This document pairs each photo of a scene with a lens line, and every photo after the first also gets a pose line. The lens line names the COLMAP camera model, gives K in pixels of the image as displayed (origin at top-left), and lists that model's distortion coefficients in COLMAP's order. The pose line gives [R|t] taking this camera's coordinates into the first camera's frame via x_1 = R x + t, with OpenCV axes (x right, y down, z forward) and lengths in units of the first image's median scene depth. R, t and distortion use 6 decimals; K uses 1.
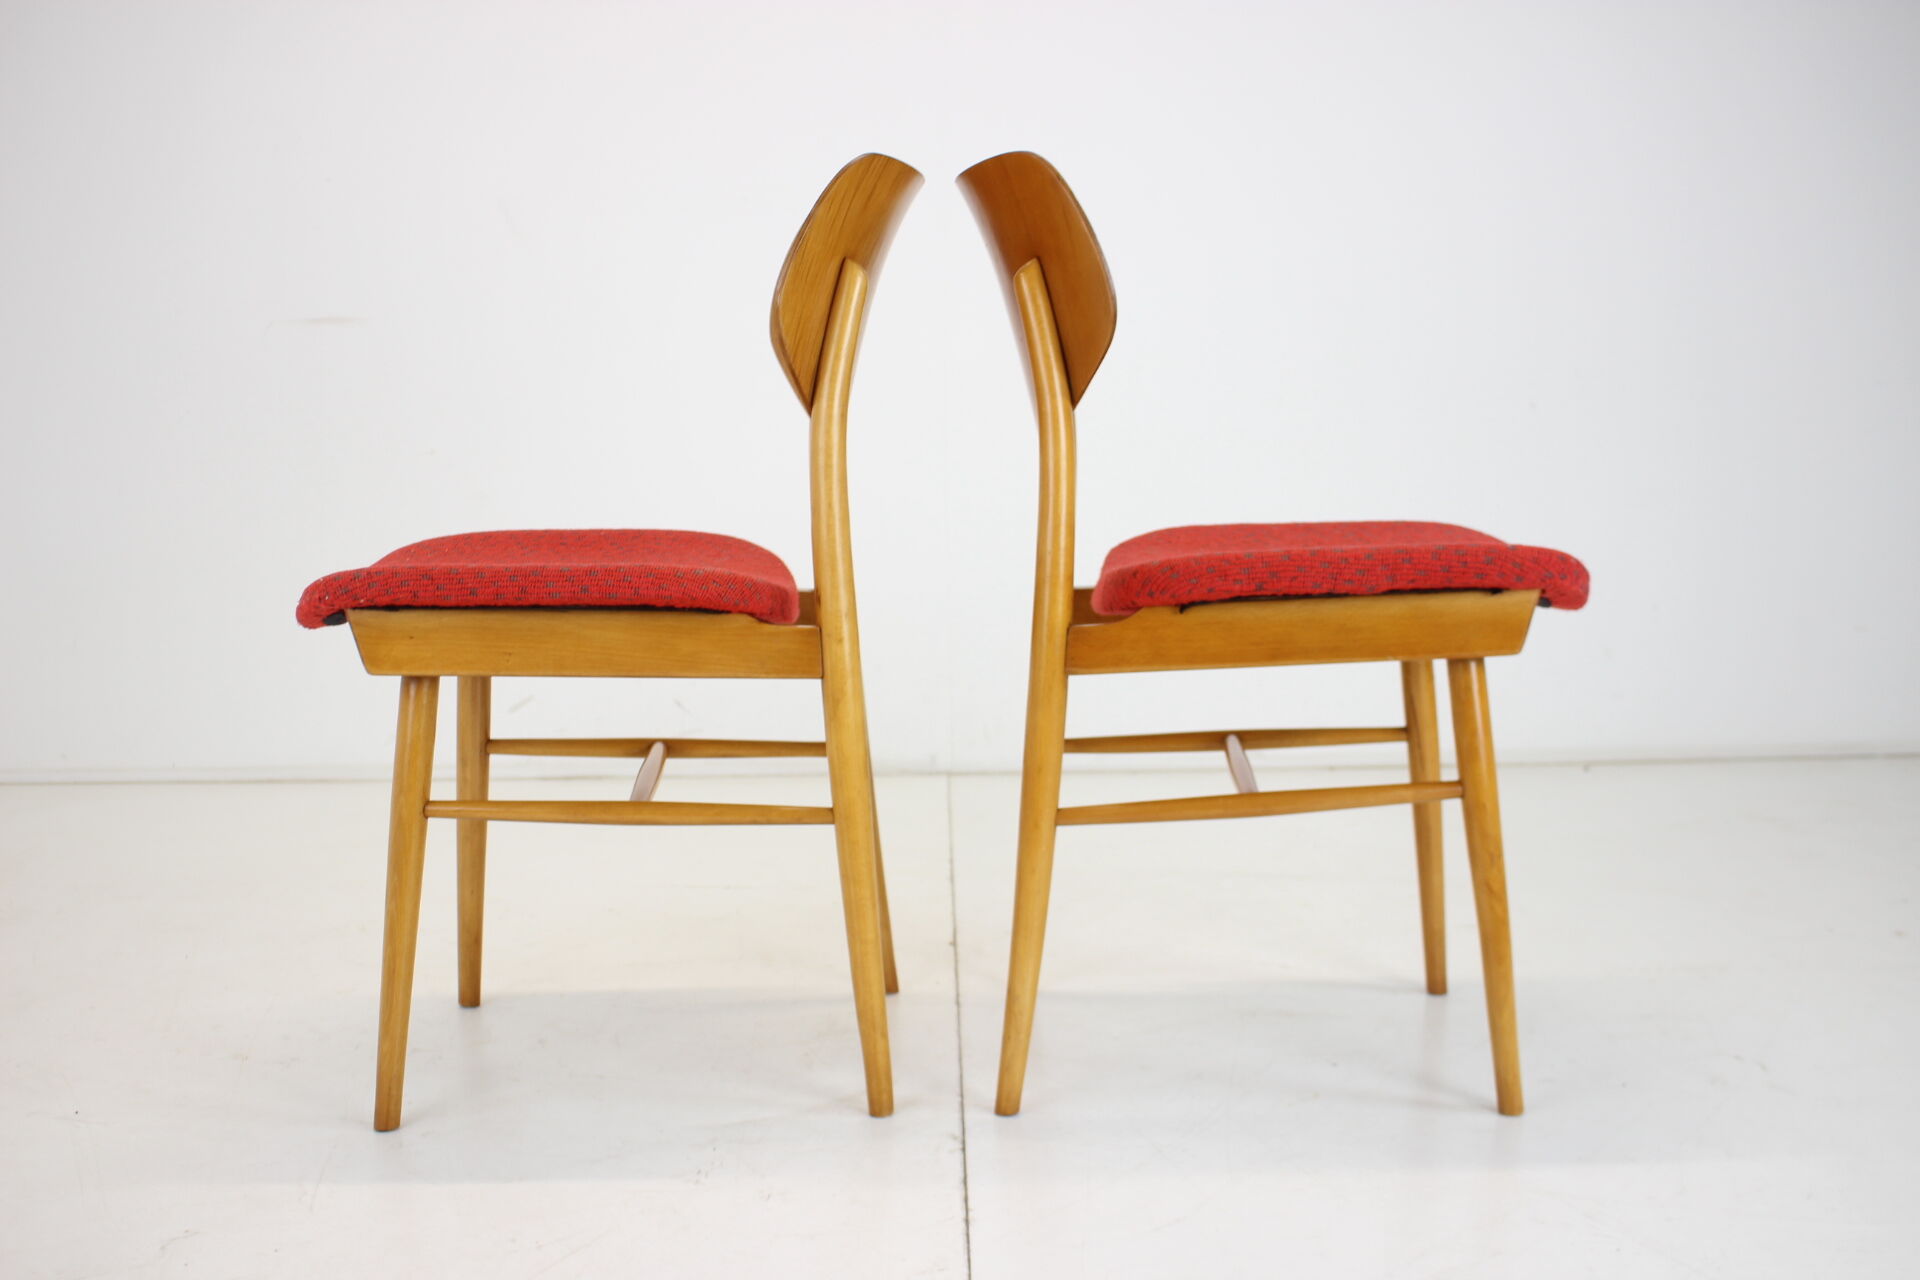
lens RADIAL K [[1986.1, 0, 954.5], [0, 1986.1, 629.4], [0, 0, 1]] dist [-0.088430, 0.000000]
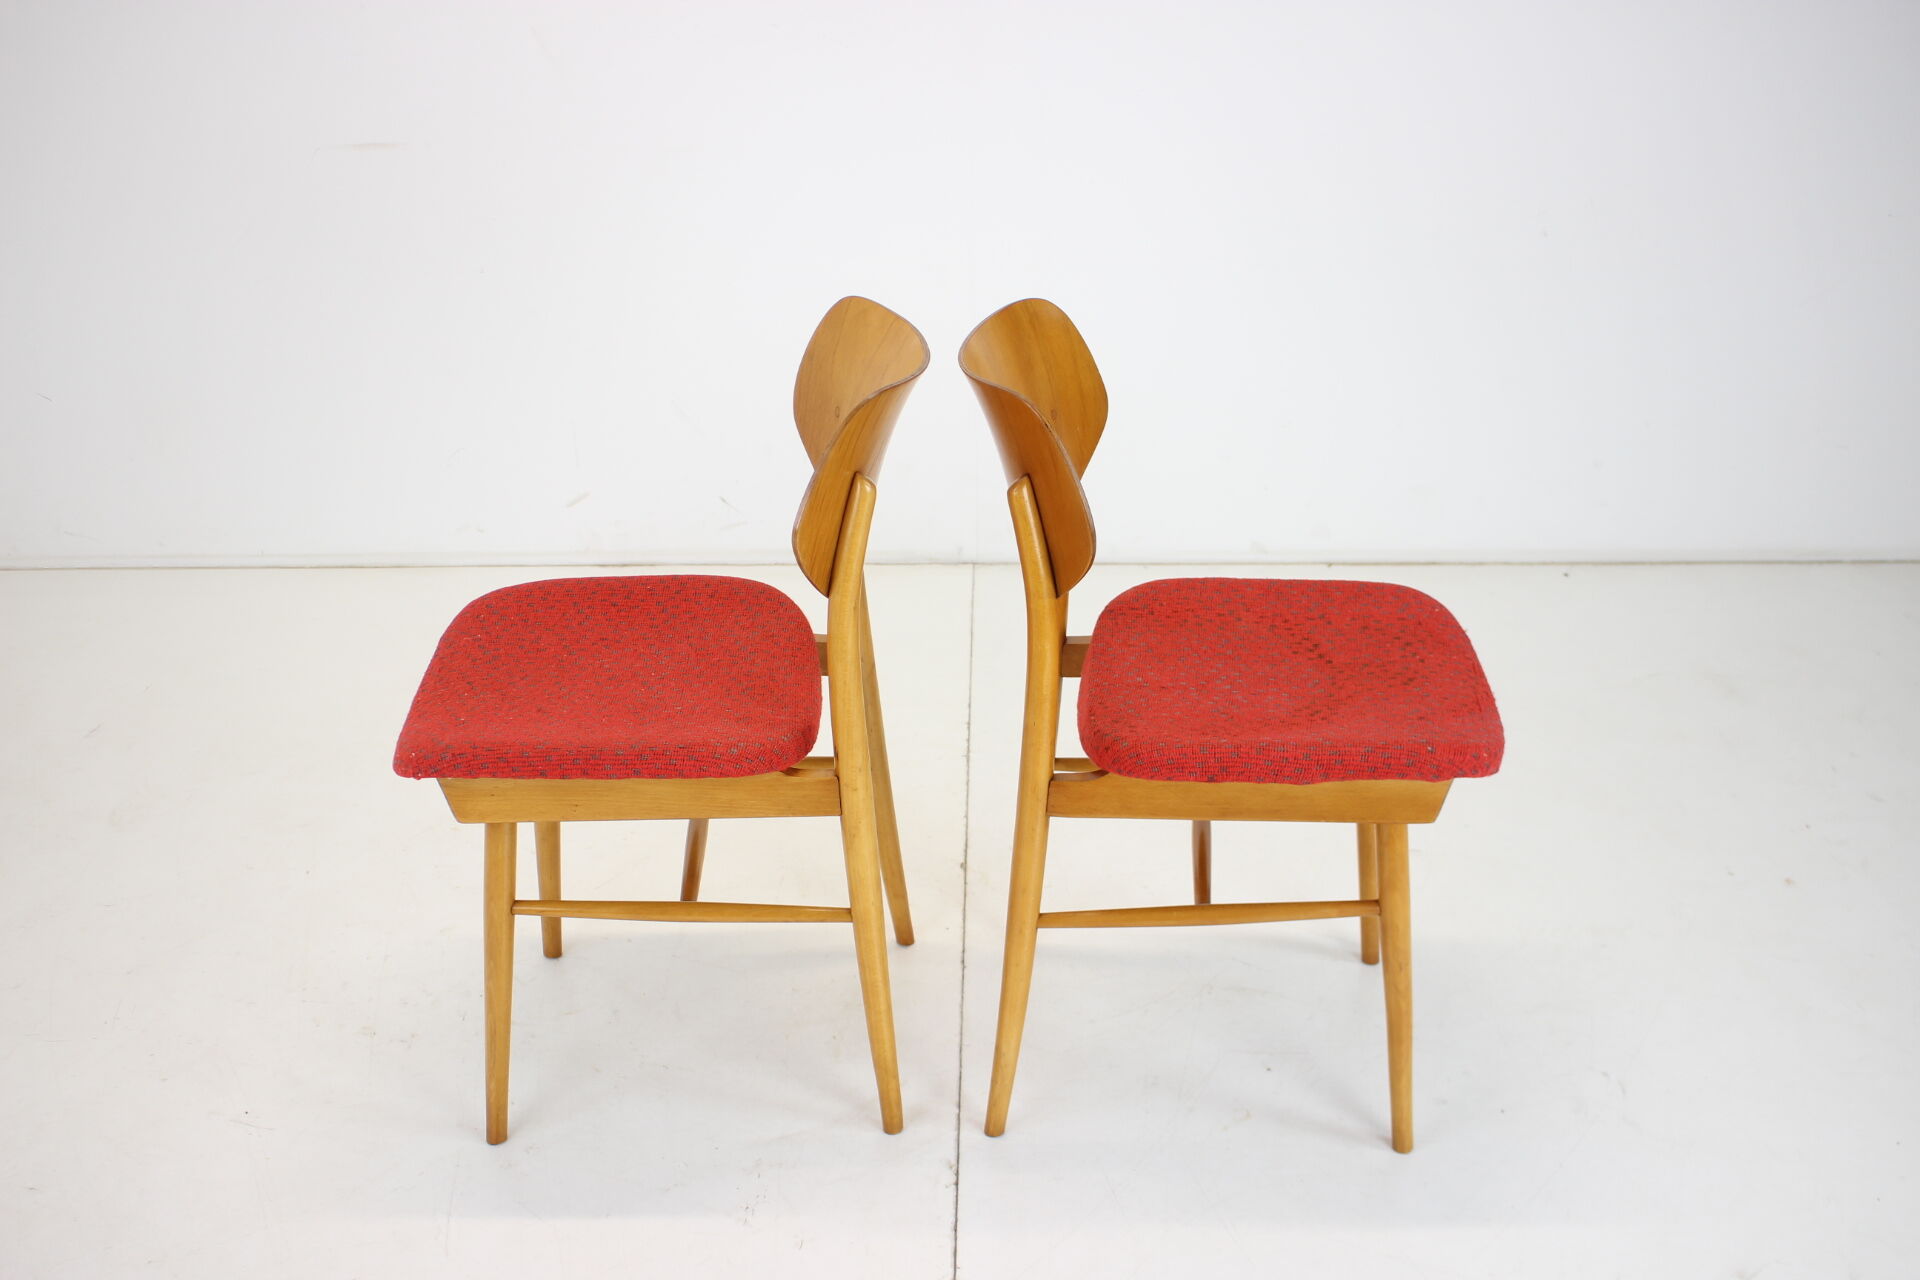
lens RADIAL K [[1986.1, 0, 957.9], [0, 1986.1, 627.2], [0, 0, 1]] dist [-0.088430, 0.000000]
pose [[0.999614, 0.012879, -0.024603, 0.030426], [-0.004885, 0.953689, 0.300756, -0.434539], [0.027337, -0.300520, 0.953384, -0.086812]]
